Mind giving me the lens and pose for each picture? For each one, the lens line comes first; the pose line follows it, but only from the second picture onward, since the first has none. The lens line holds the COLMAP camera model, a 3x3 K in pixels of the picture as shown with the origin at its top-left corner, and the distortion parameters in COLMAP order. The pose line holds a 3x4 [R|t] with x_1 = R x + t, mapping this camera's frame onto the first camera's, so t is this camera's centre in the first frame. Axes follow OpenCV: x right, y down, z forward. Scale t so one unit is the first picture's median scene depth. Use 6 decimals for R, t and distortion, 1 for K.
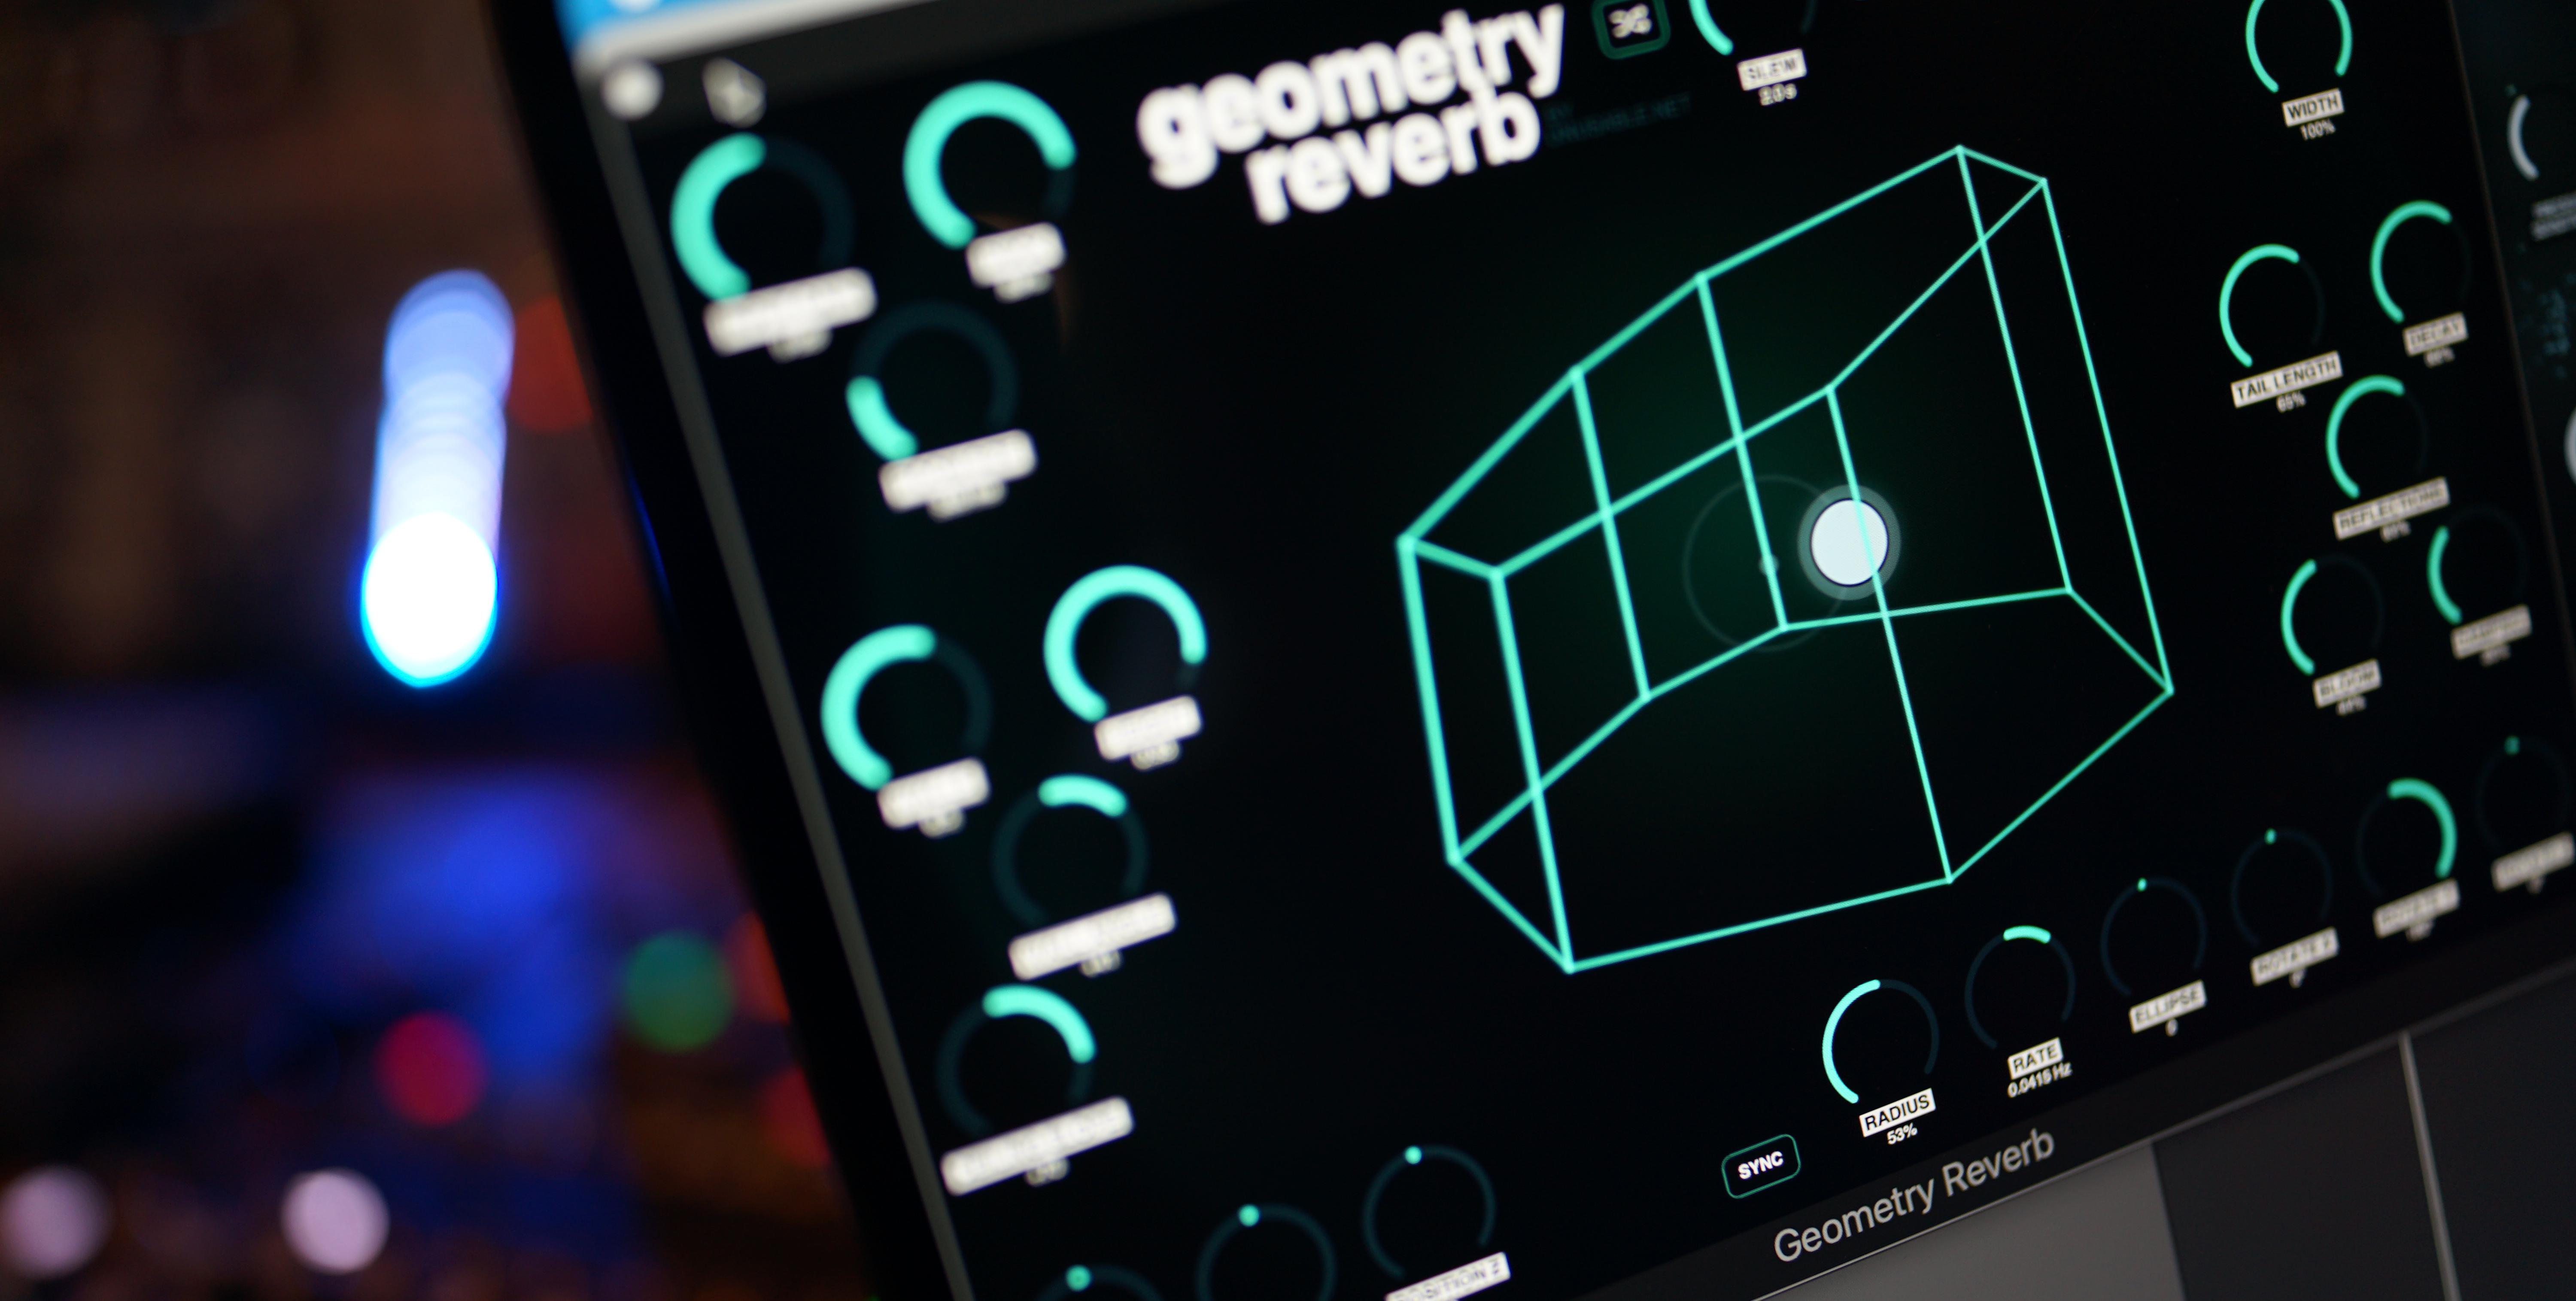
lens RADIAL K [[2027.2, 0, 1309.2], [0, 2027.2, 651.0], [0, 0, 1]] dist [-0.015796, 0.001323]
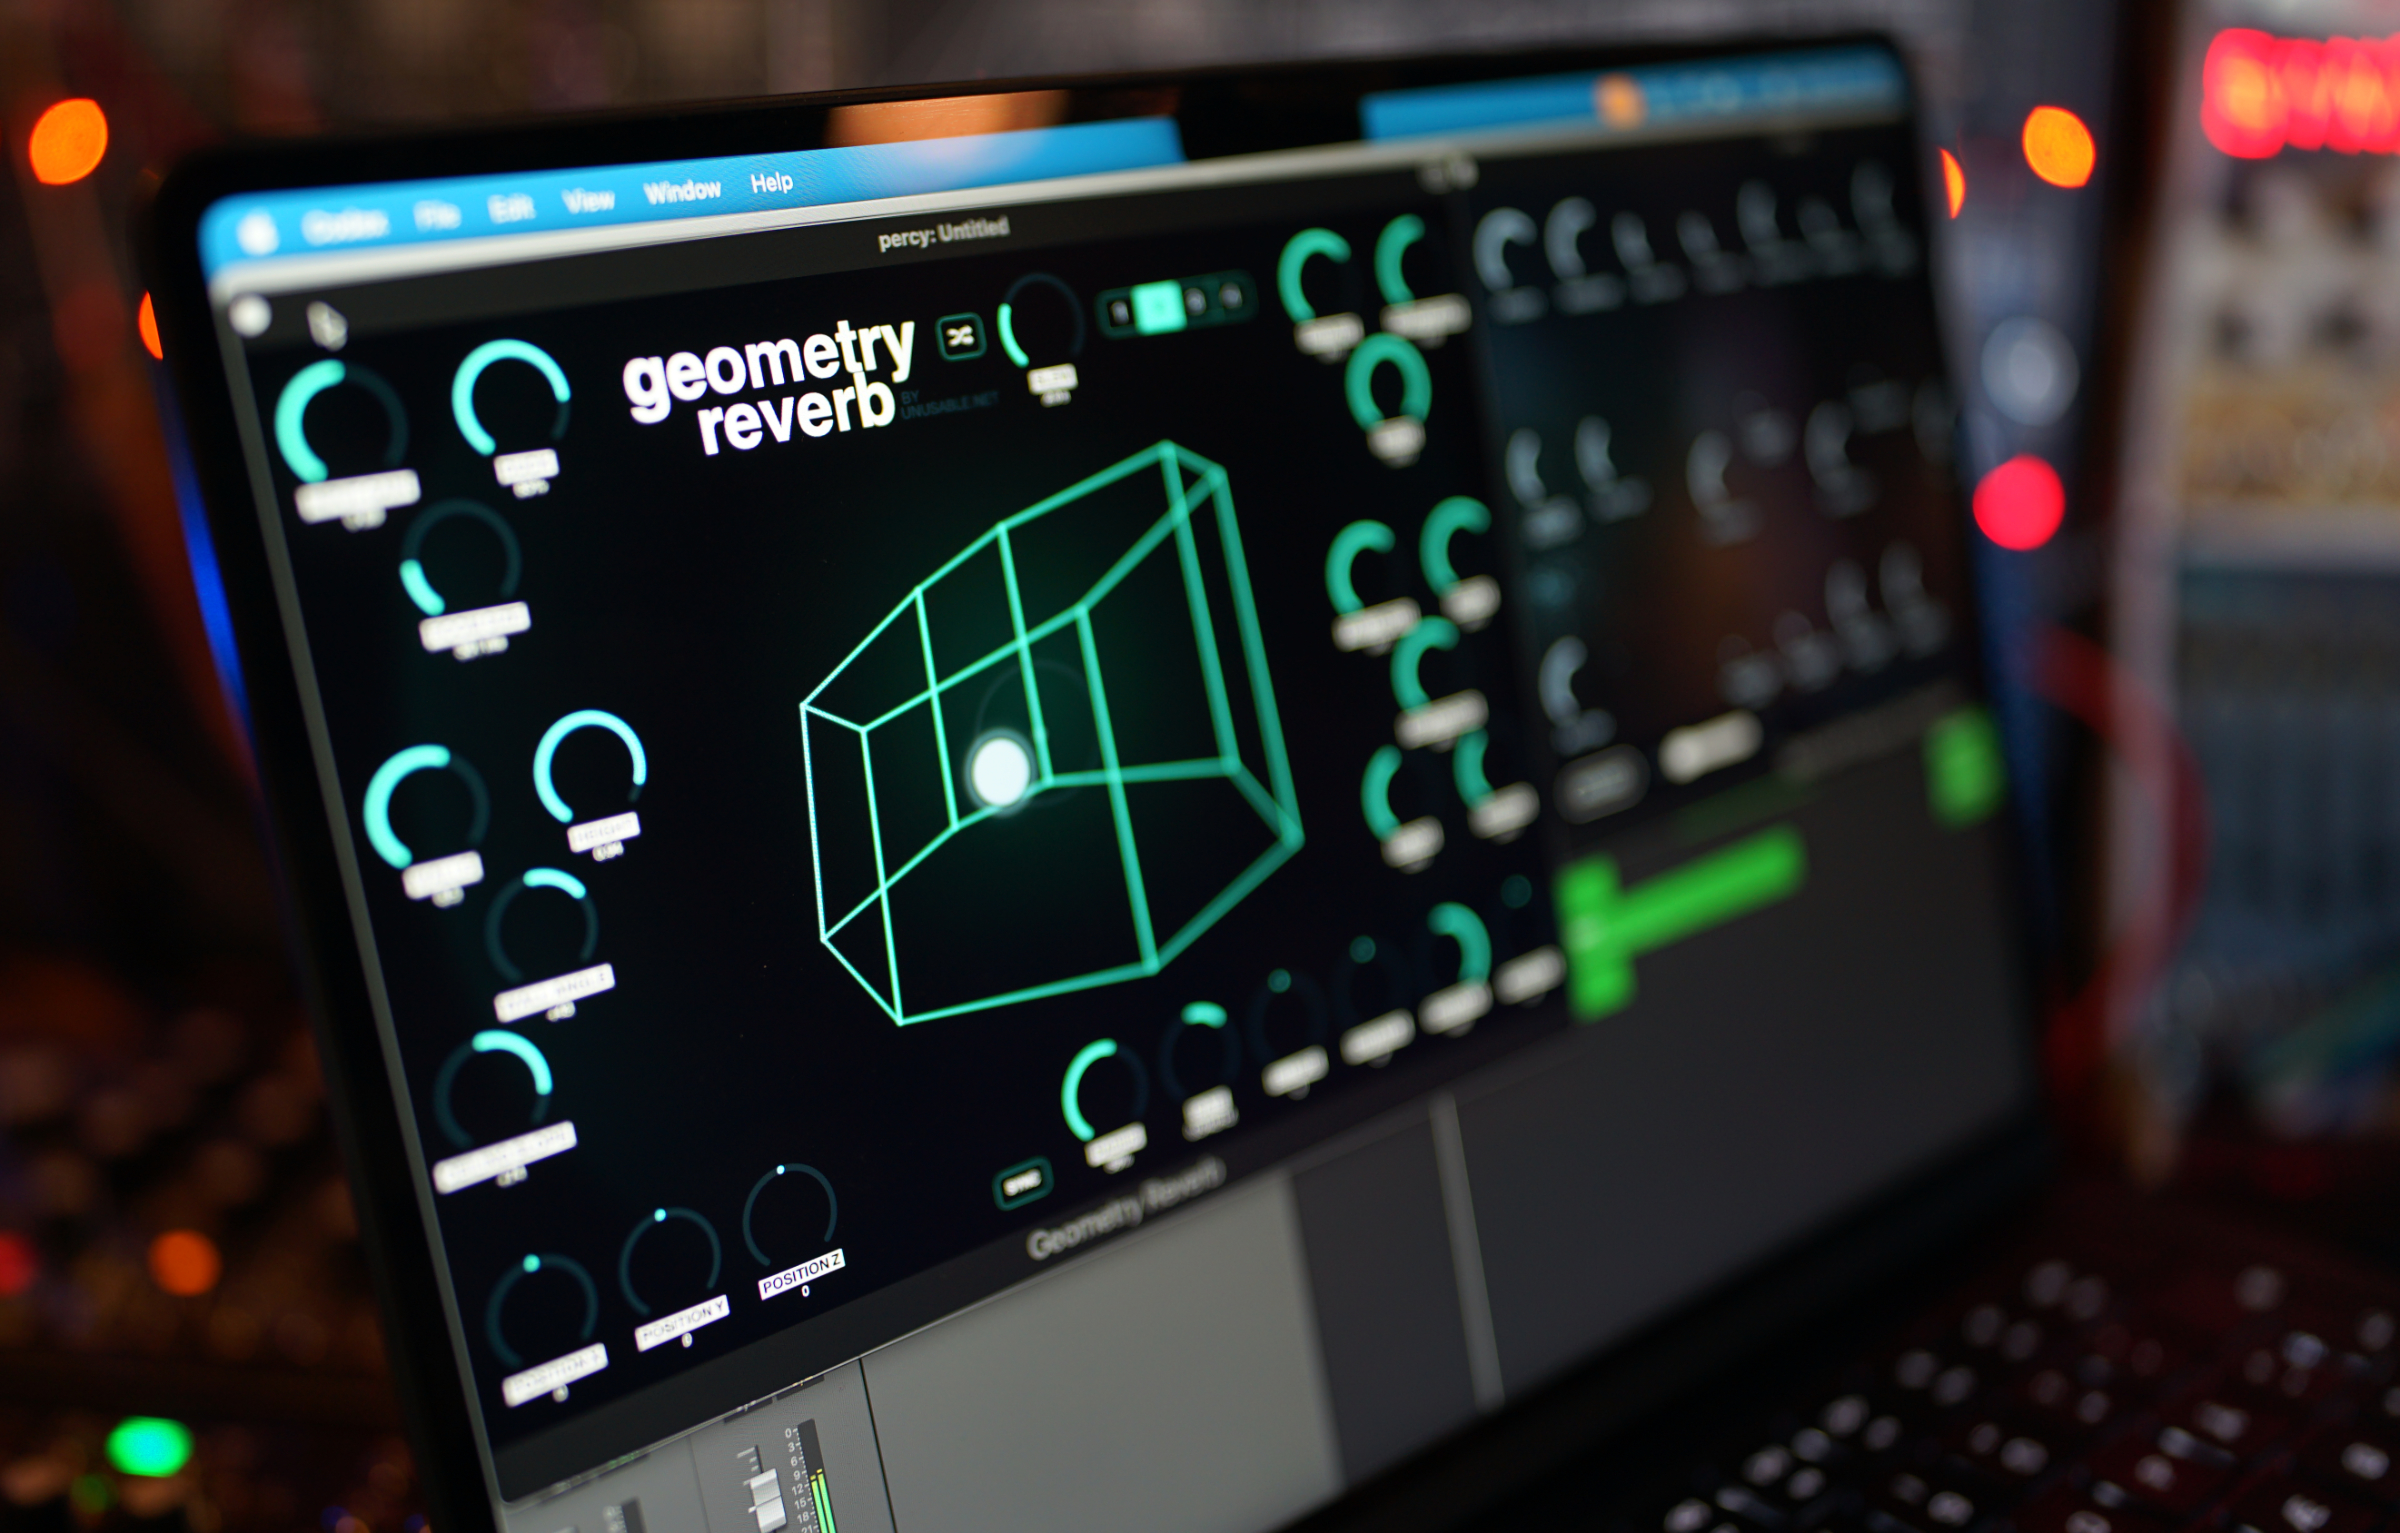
lens RADIAL K [[2489.4, 0, 1184.3], [0, 2489.4, 782.6], [0, 0, 1]] dist [0.107148, 0.000000]
pose [[0.922177, 0.037028, 0.384992, -0.355236], [-0.013041, 0.997817, -0.064732, 0.105003], [-0.386549, 0.054674, 0.920647, -0.631941]]
